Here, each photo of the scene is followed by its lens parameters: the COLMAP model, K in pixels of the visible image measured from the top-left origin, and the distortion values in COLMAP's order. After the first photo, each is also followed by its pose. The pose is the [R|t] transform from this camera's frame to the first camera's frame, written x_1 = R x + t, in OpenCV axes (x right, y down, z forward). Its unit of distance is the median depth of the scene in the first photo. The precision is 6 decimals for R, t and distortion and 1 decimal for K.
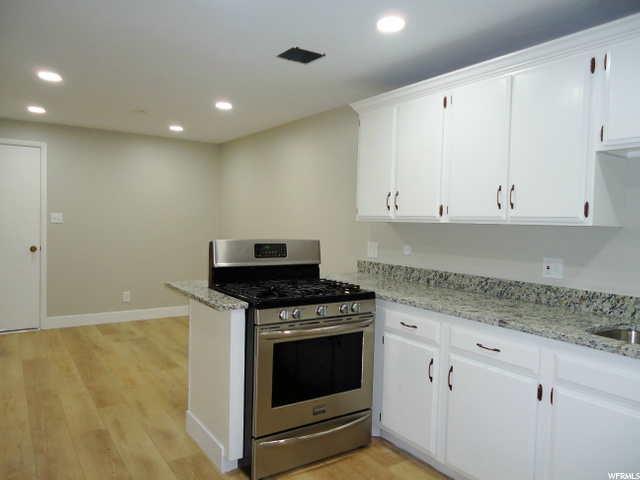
lens RADIAL K [[466.6, 0, 321.4], [0, 466.6, 238.8], [0, 0, 1]] dist [-0.007284, 0.002857]
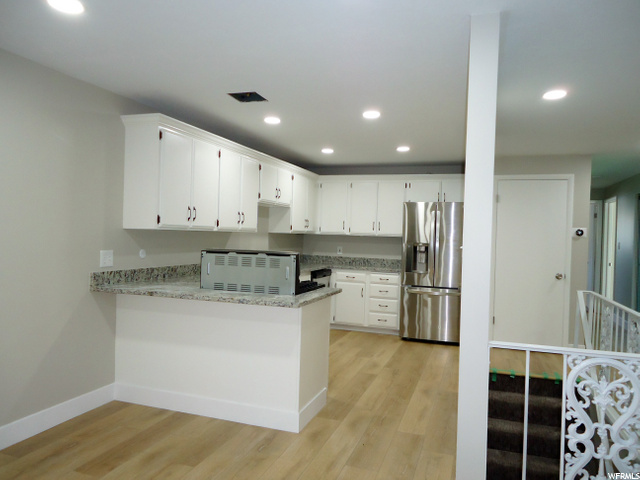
lens RADIAL K [[466.6, 0, 321.2], [0, 466.6, 236.4], [0, 0, 1]] dist [-0.007284, 0.002857]
pose [[-0.593008, -0.046420, 0.803857, -1.032214], [-0.015130, 0.998803, 0.046516, -0.081084], [-0.805054, 0.015422, -0.593001, 1.408174]]
